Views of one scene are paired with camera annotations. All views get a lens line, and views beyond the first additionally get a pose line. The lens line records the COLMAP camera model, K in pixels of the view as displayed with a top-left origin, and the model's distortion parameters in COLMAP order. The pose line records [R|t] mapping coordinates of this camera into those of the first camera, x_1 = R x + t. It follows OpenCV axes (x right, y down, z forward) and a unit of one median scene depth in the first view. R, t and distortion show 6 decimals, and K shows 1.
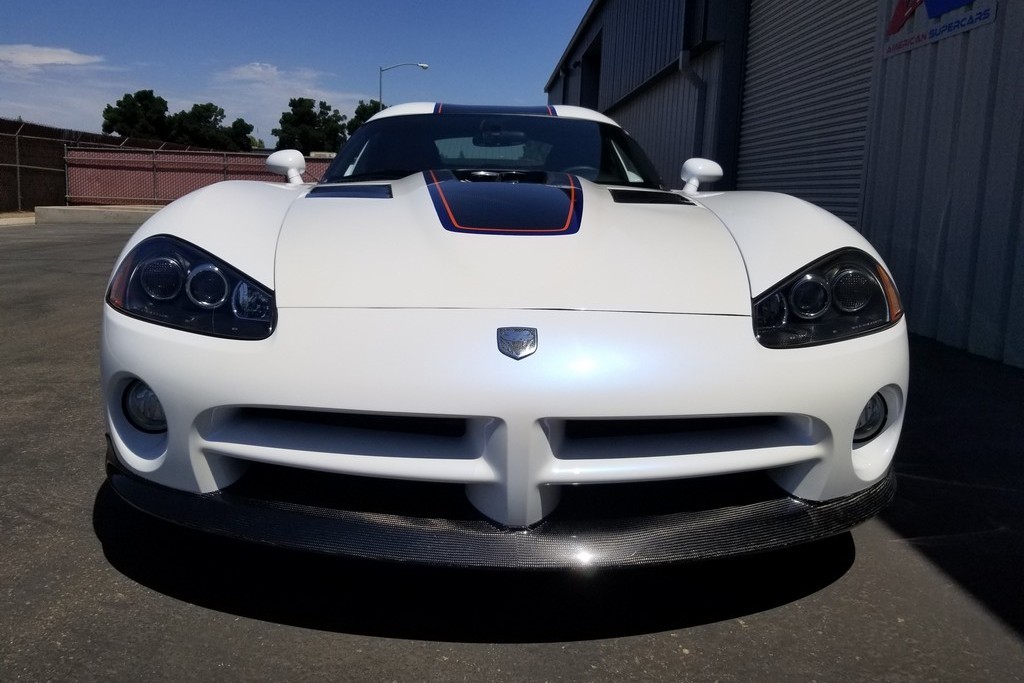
lens RADIAL K [[810.0, 0, 485.6], [0, 810.0, 310.3], [0, 0, 1]] dist [0.042317, -0.067207]
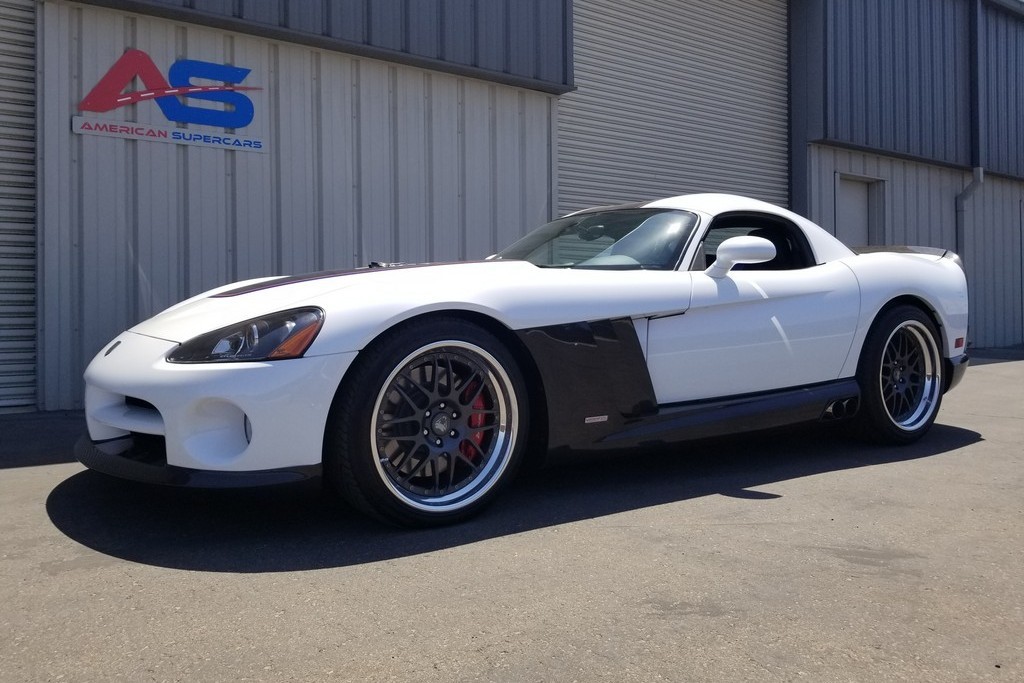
lens RADIAL K [[806.8, 0, 504.8], [0, 806.8, 302.0], [0, 0, 1]] dist [0.056139, -0.096412]
pose [[-0.581367, -0.020208, 0.813391, -1.288162], [0.104889, 0.989489, 0.099552, -0.375654], [-0.806853, 0.143192, -0.573136, 2.740593]]
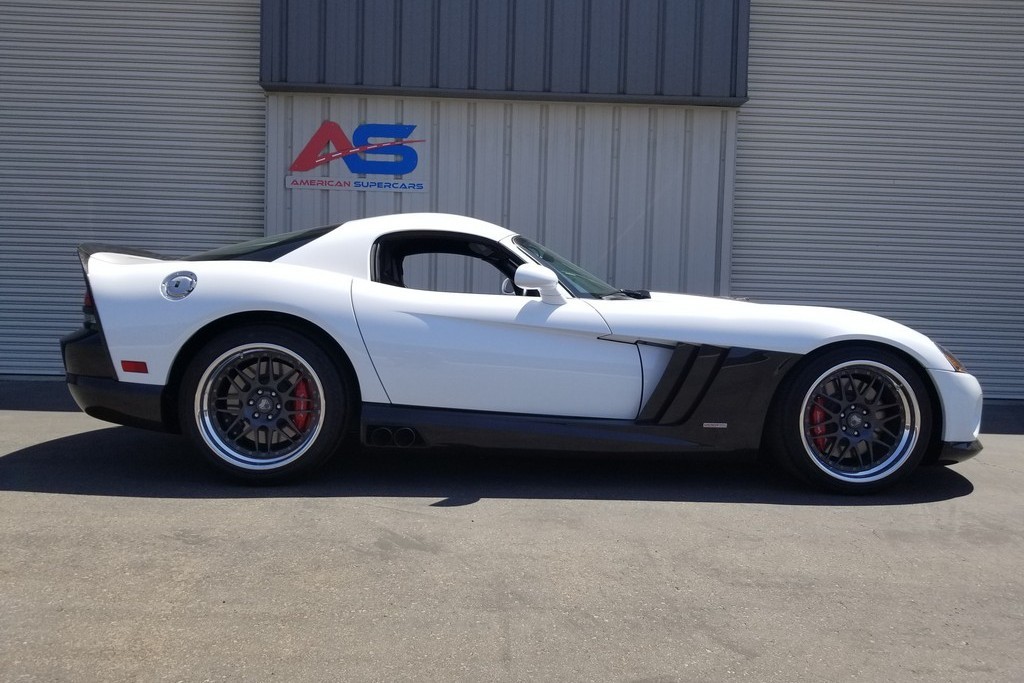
lens RADIAL K [[806.8, 0, 504.7], [0, 806.8, 348.6], [0, 0, 1]] dist [0.056139, -0.096412]
pose [[-0.029203, -0.075813, 0.996694, -1.917208], [0.114547, 0.990297, 0.078682, -0.281018], [-0.992989, 0.116466, -0.020235, 1.686485]]
